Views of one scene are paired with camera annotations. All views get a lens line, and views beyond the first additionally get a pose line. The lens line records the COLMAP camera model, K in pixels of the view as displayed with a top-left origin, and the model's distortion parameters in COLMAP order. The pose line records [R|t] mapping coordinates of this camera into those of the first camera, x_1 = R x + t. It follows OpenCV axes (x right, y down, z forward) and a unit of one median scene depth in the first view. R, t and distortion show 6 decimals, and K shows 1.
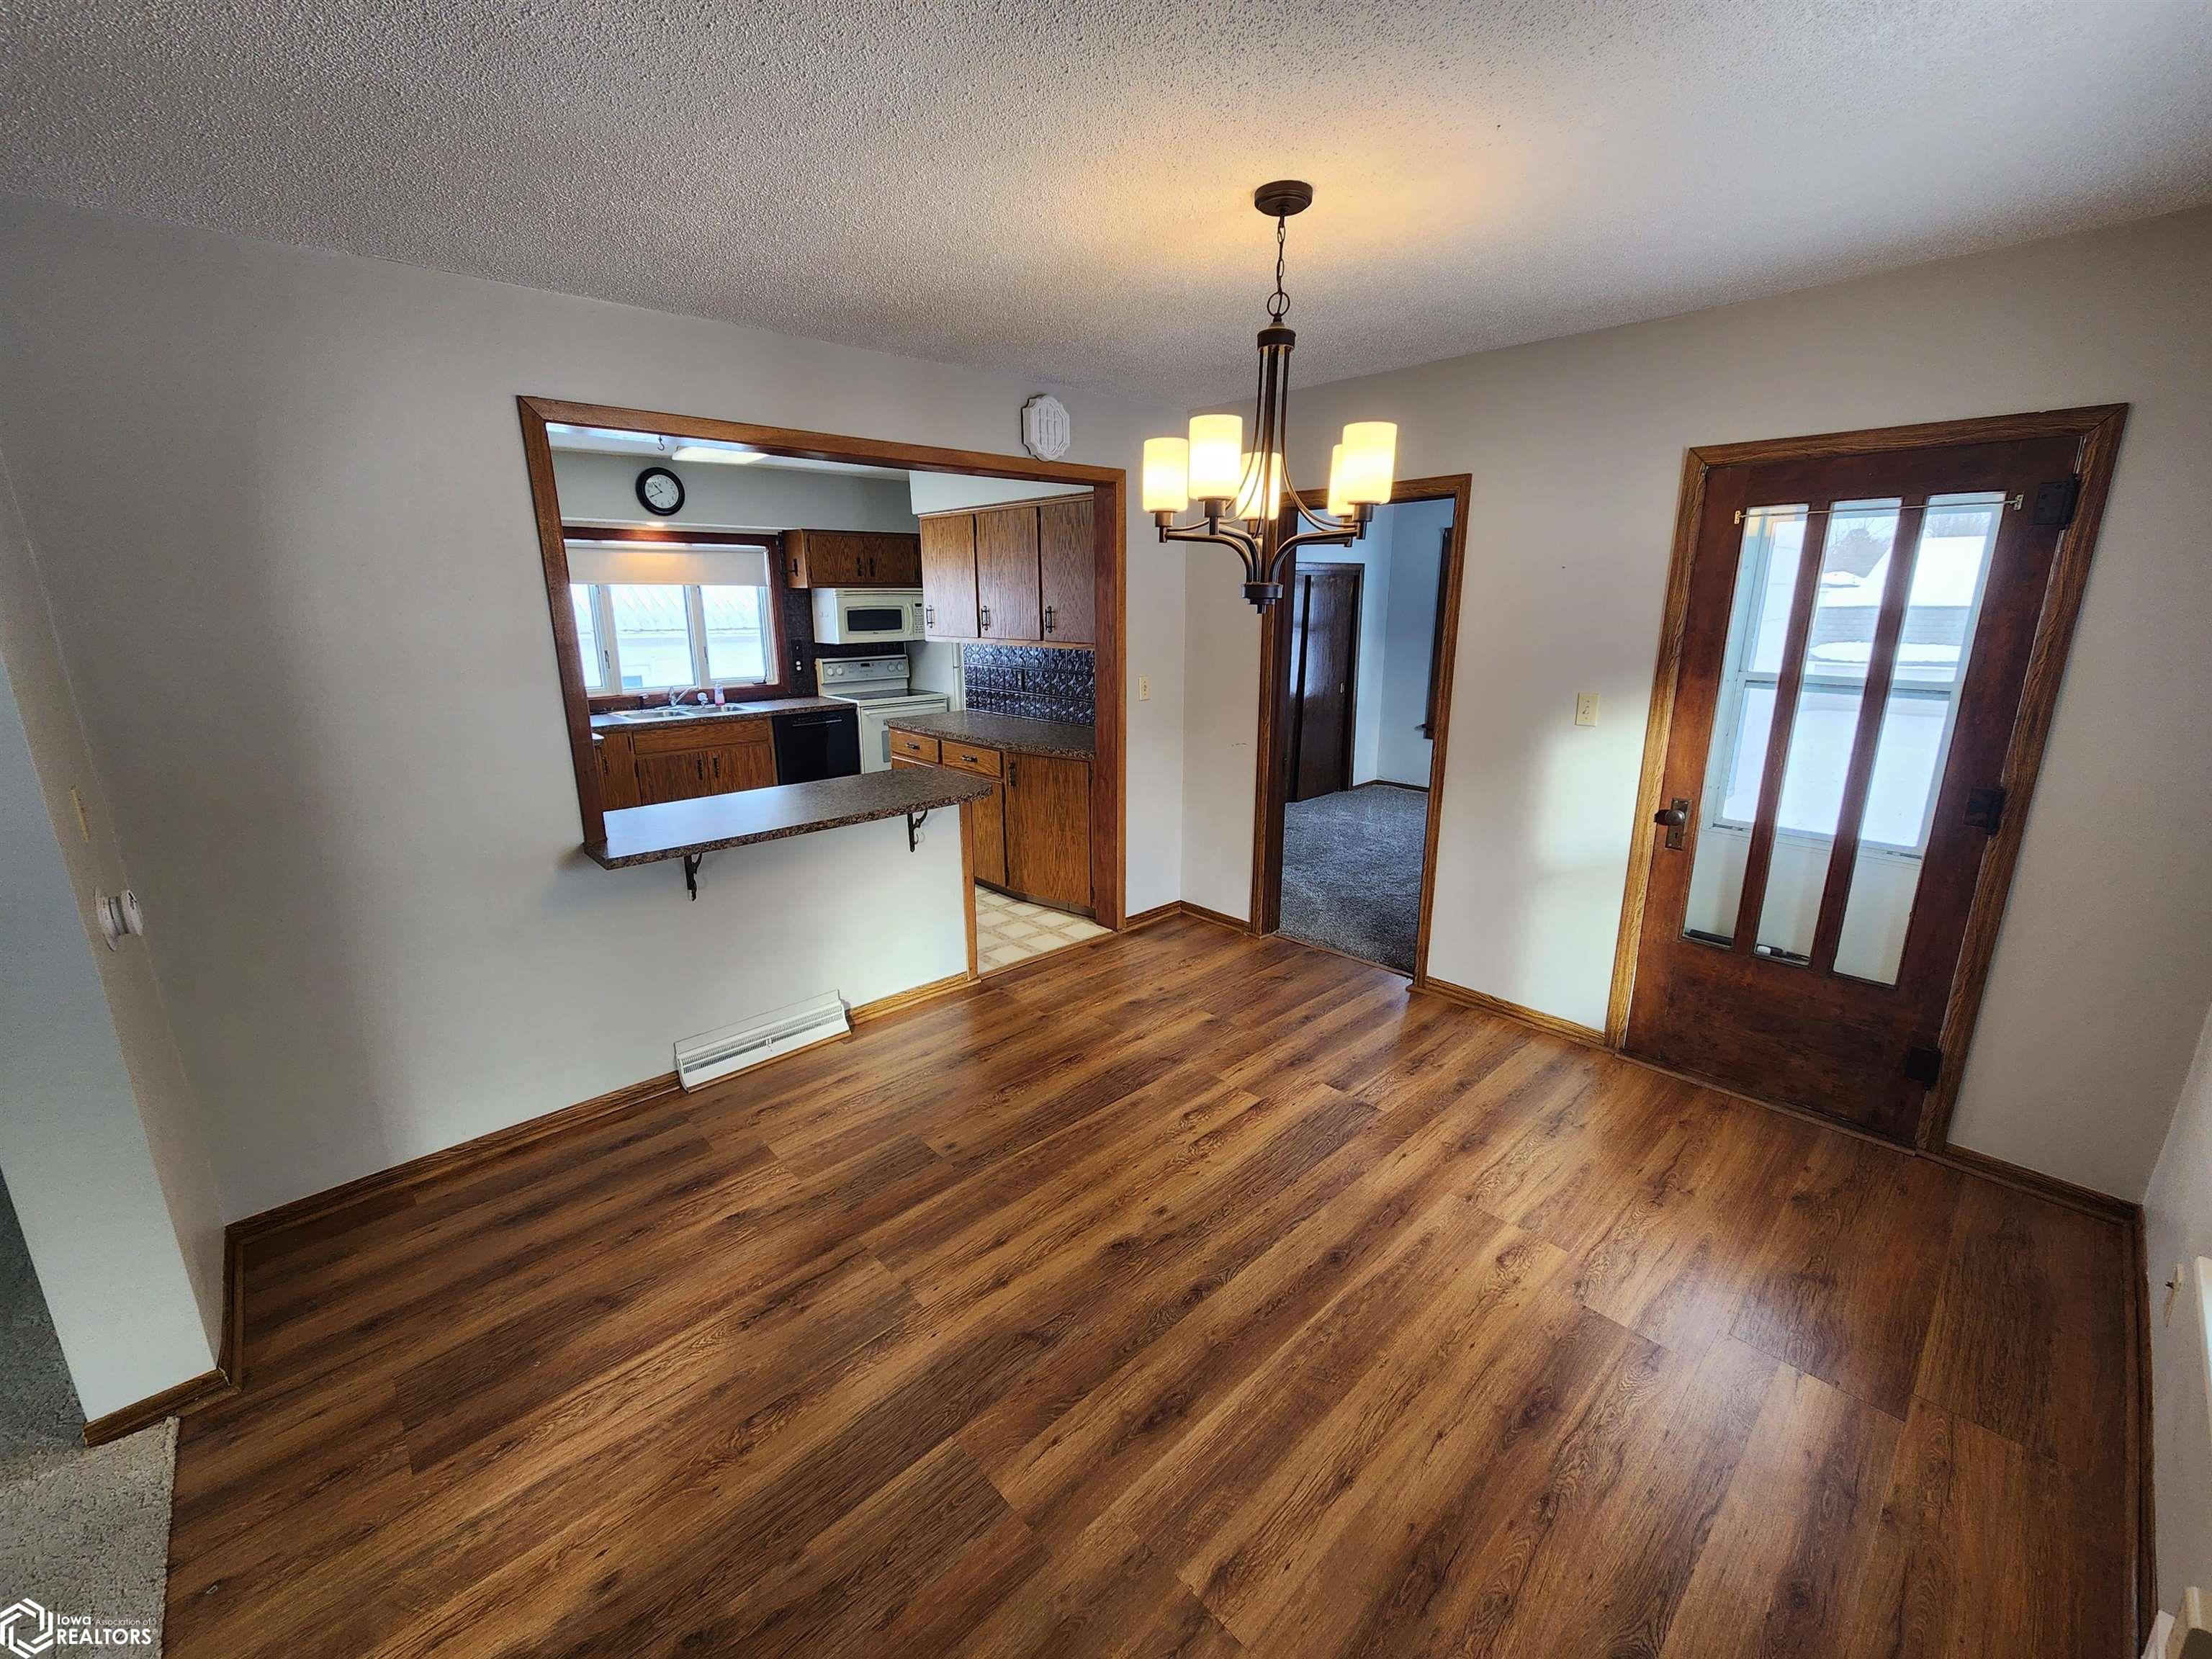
lens RADIAL K [[907.6, 0, 1099.6], [0, 907.6, 823.3], [0, 0, 1]] dist [0.001345, -0.001537]
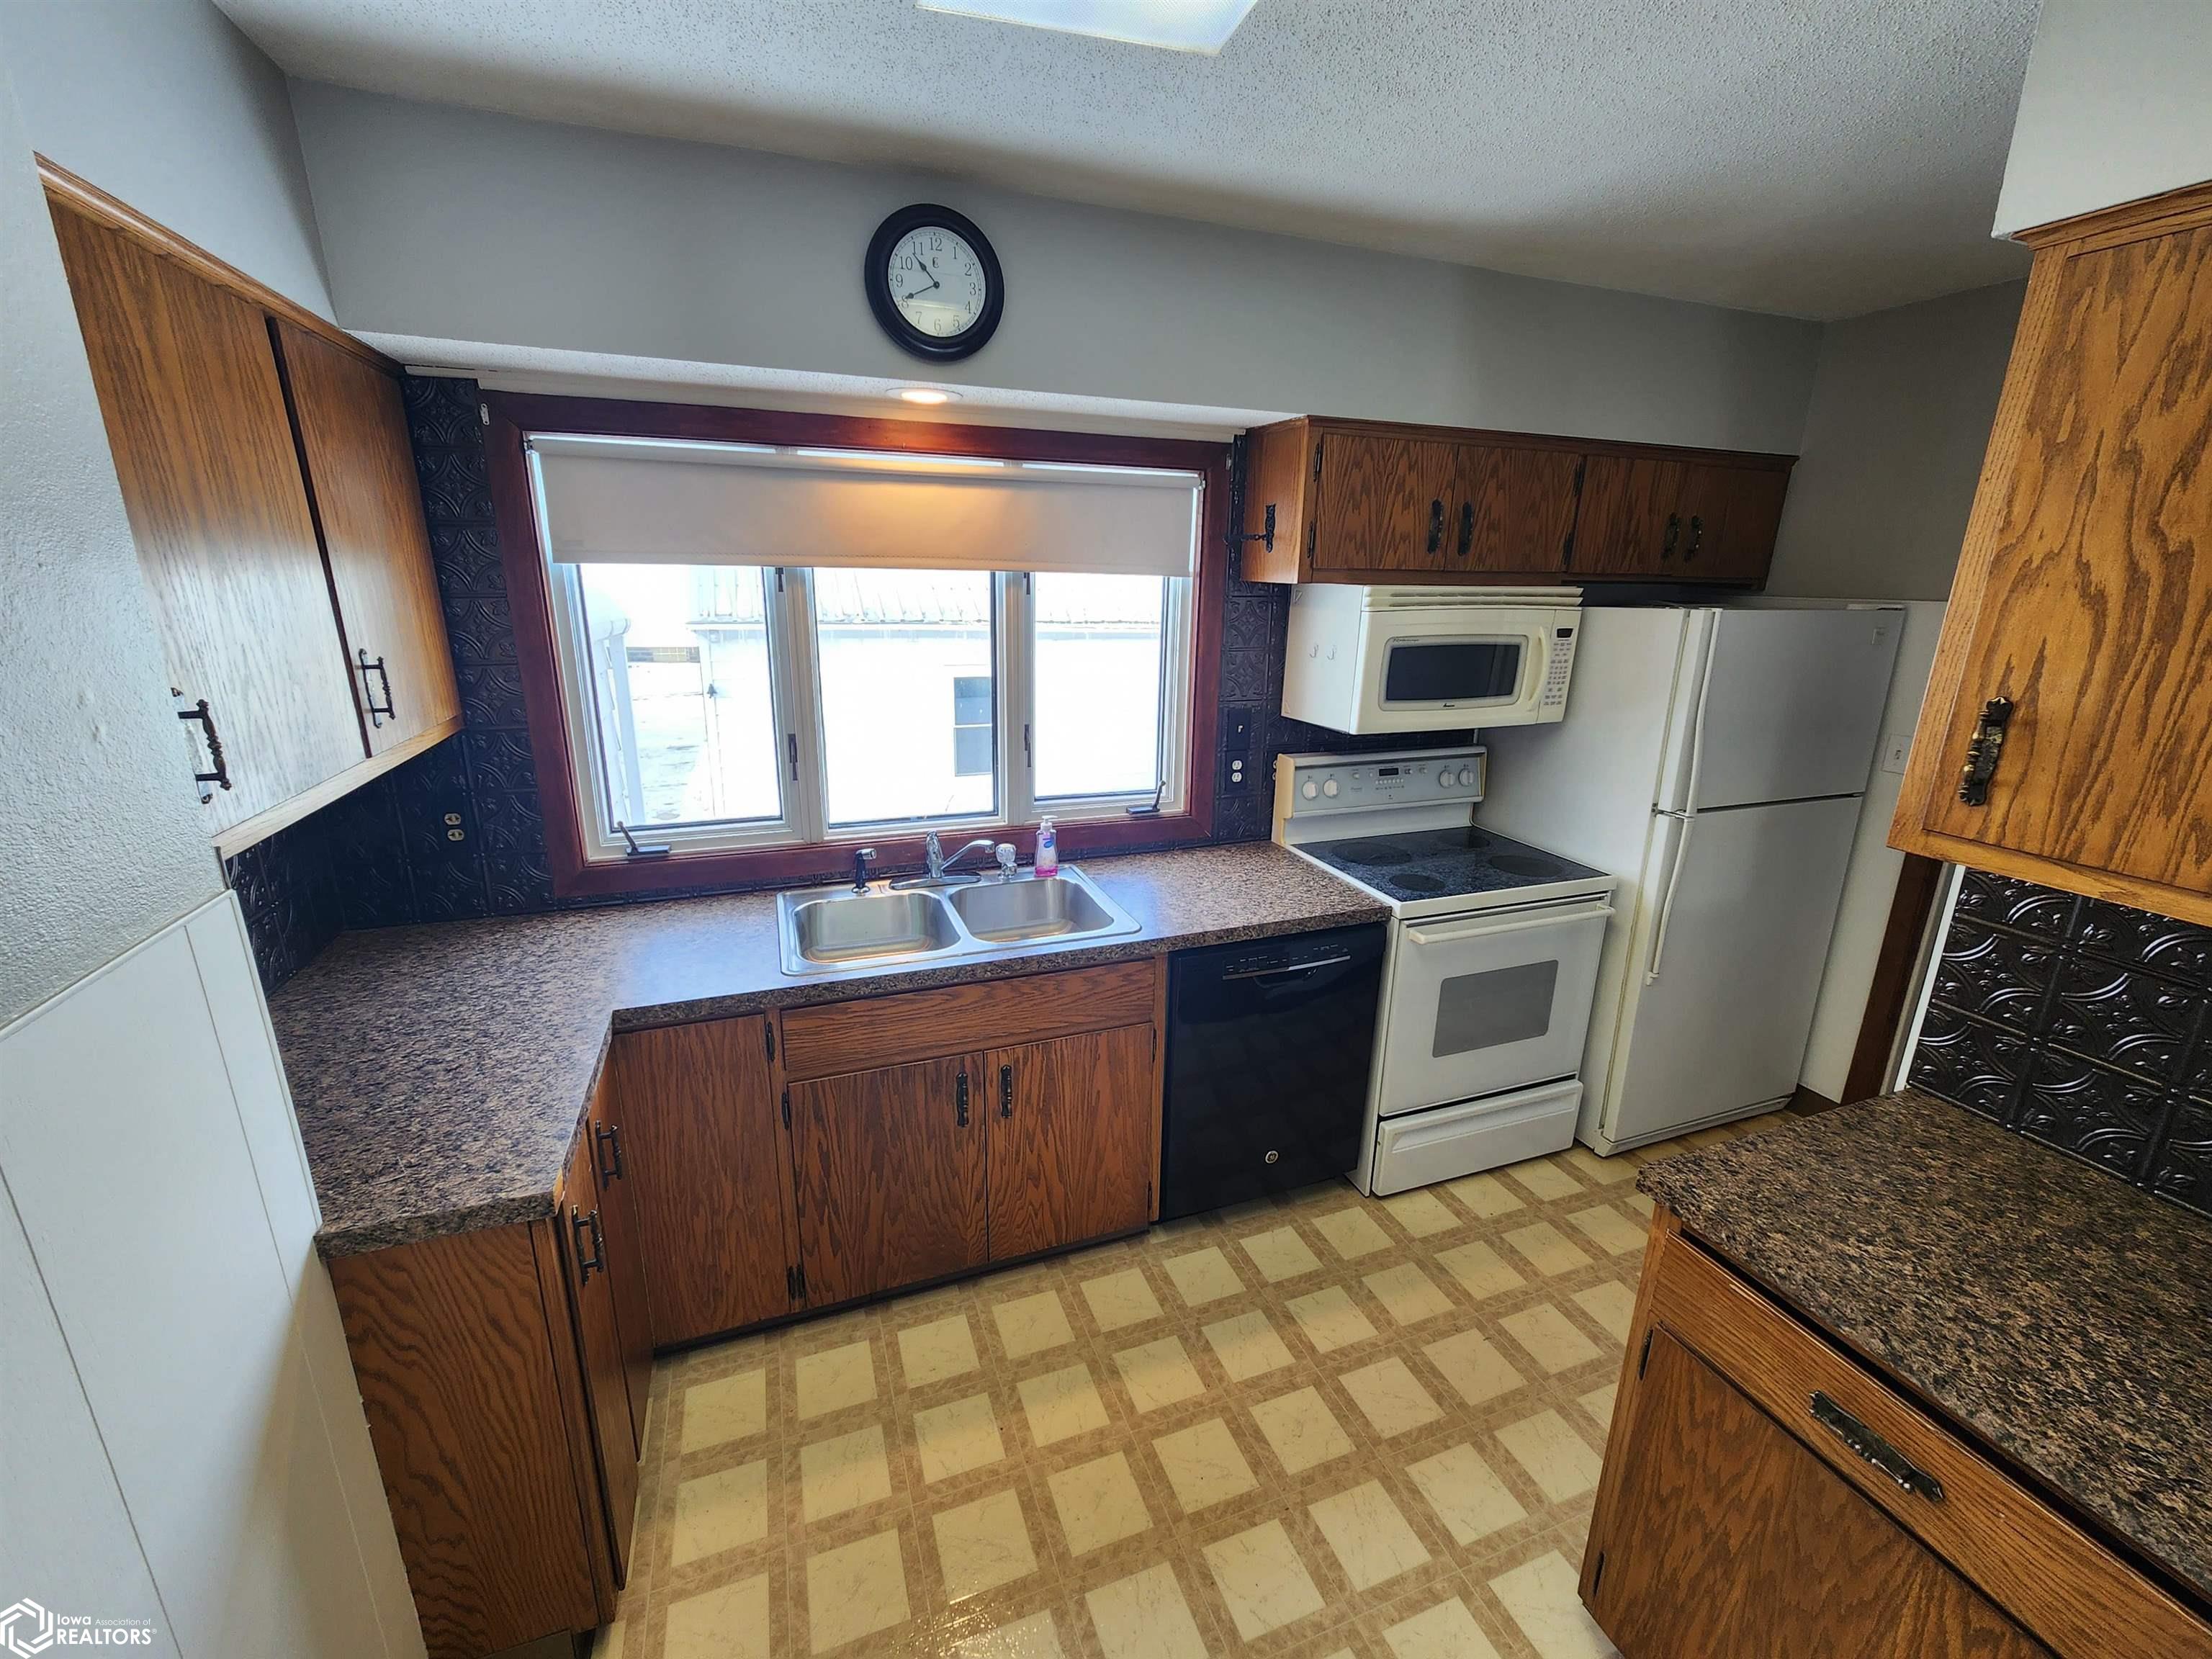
lens RADIAL K [[907.6, 0, 1099.5], [0, 907.6, 823.2], [0, 0, 1]] dist [0.001345, -0.001537]
pose [[0.926760, 0.118335, -0.356529, -0.477173], [-0.111865, 0.992966, 0.038793, -0.316797], [0.358611, 0.003931, 0.933479, 1.184582]]
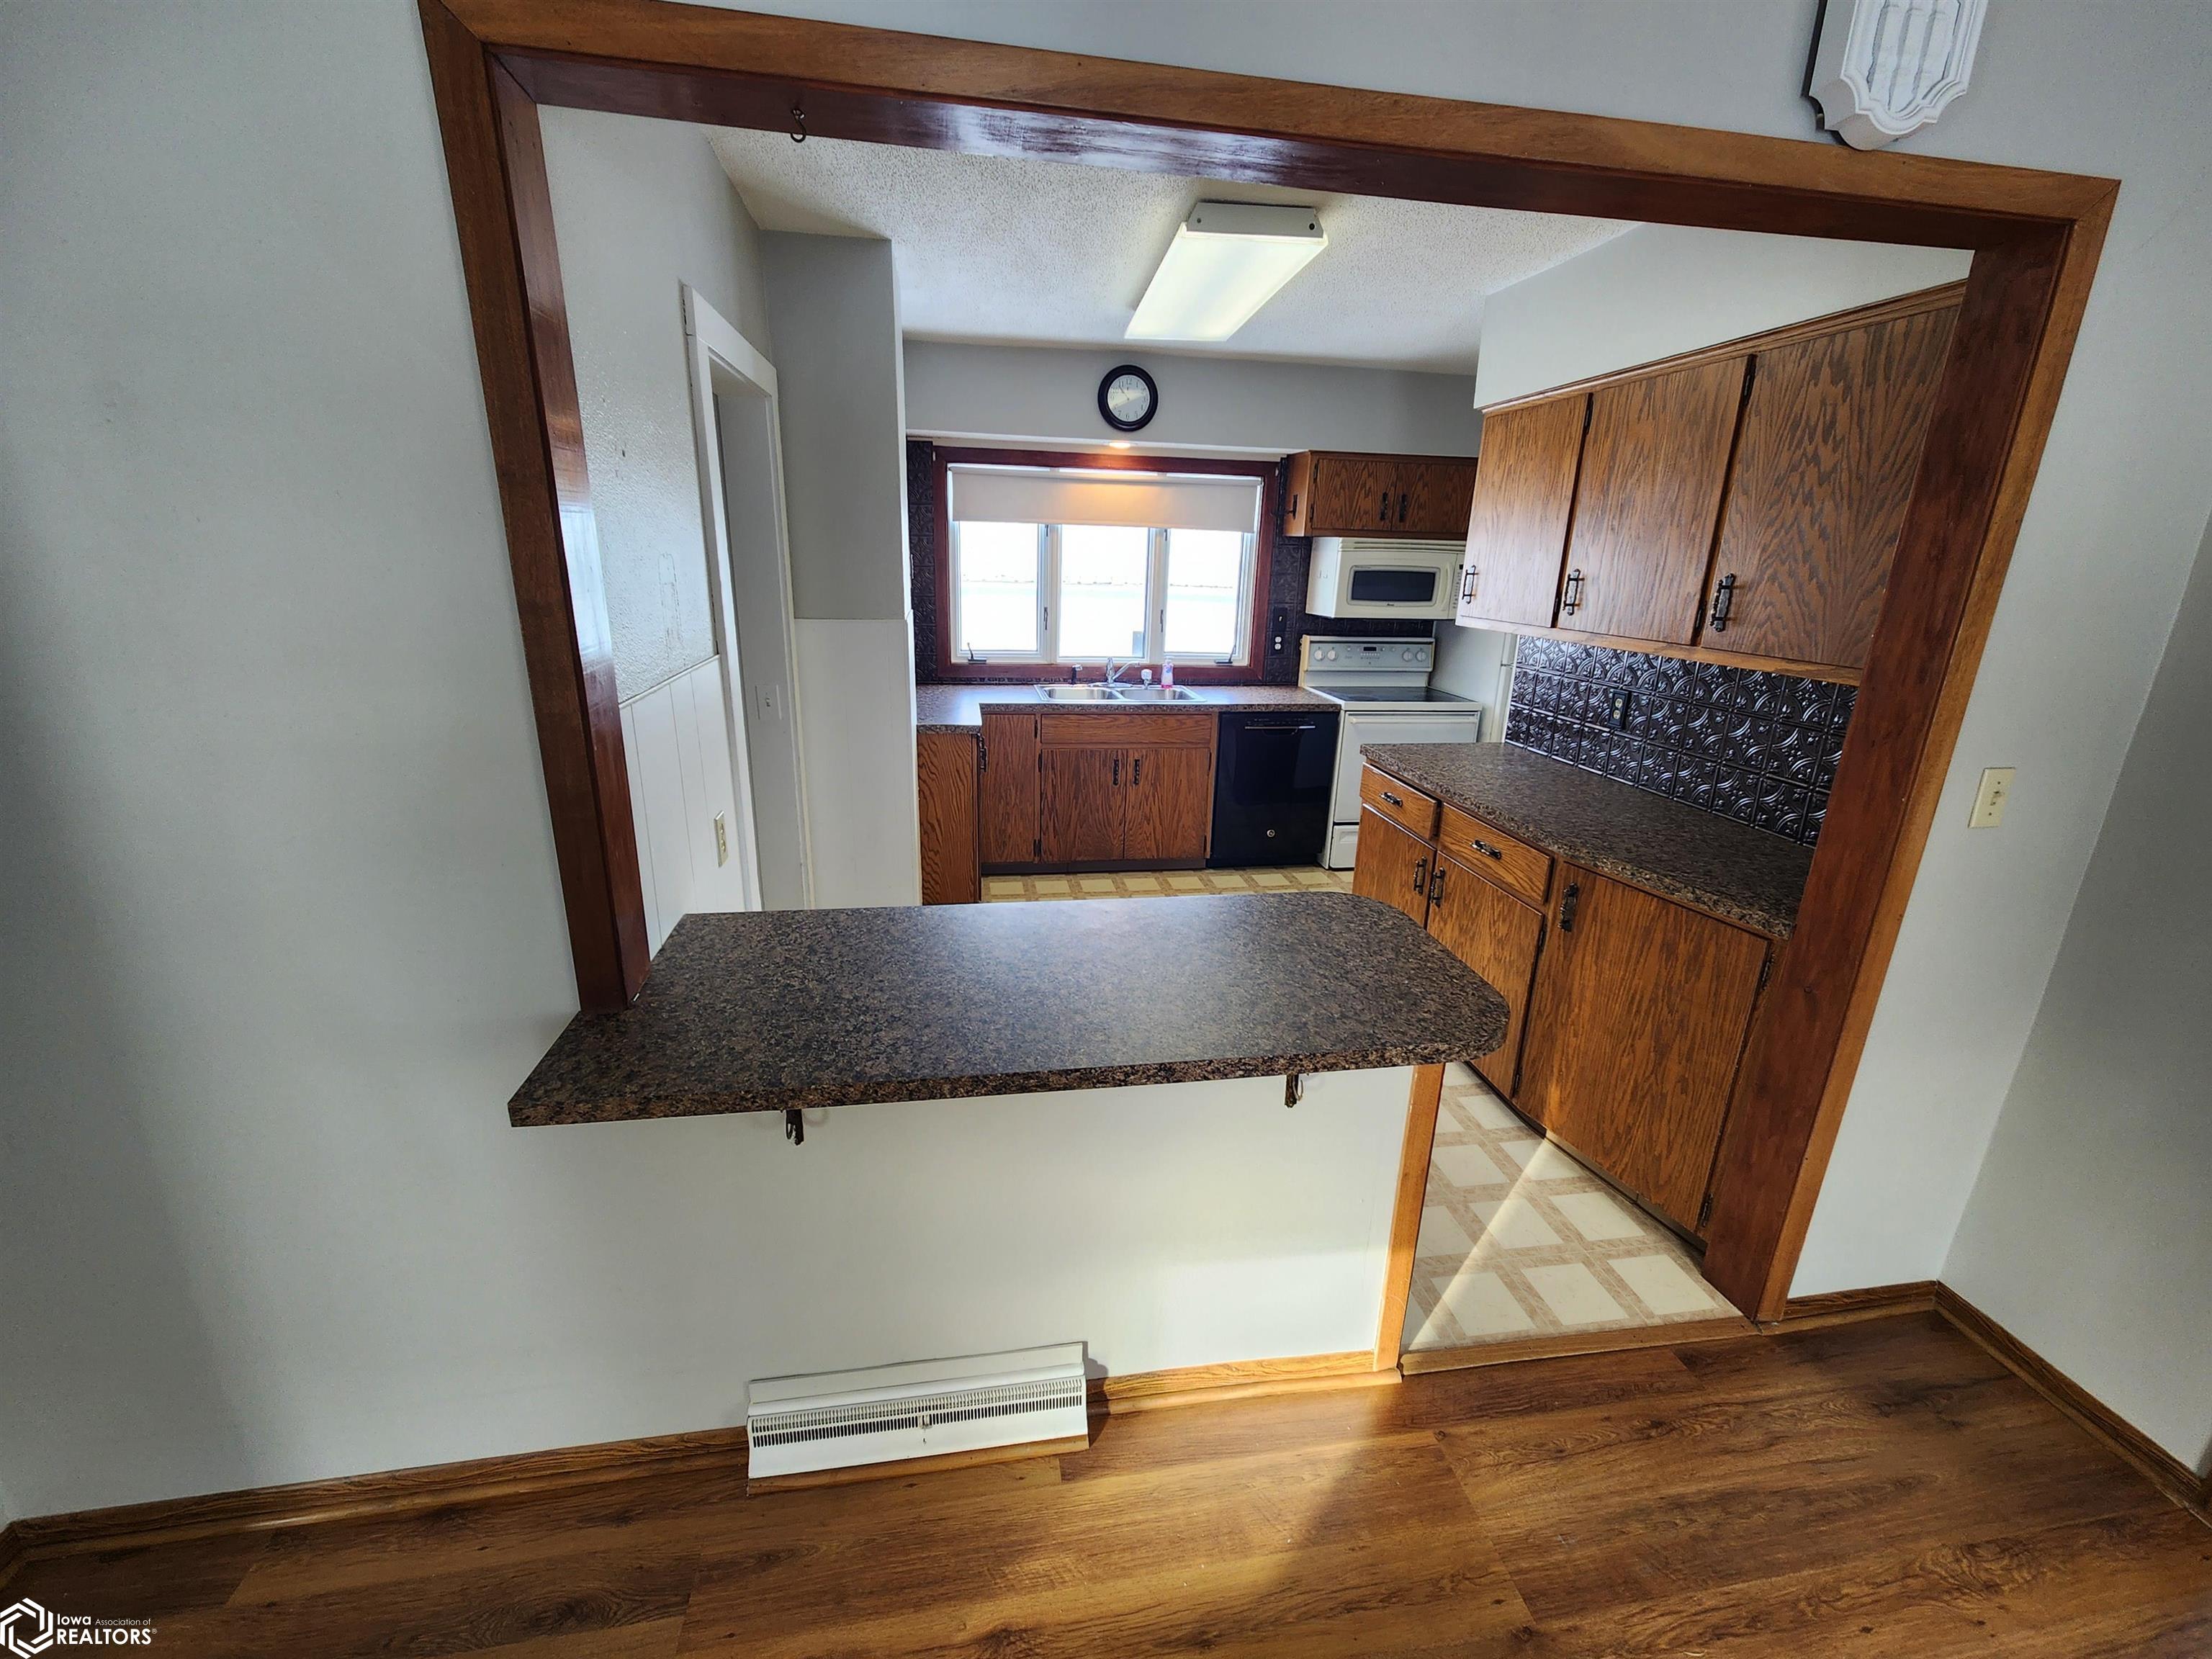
lens RADIAL K [[907.6, 0, 1102.7], [0, 907.6, 821.8], [0, 0, 1]] dist [0.001345, -0.001537]
pose [[0.833875, 0.185440, -0.519869, -0.080091], [-0.166958, 0.982493, 0.082657, -0.135805], [0.526096, 0.017870, 0.850237, 0.598338]]
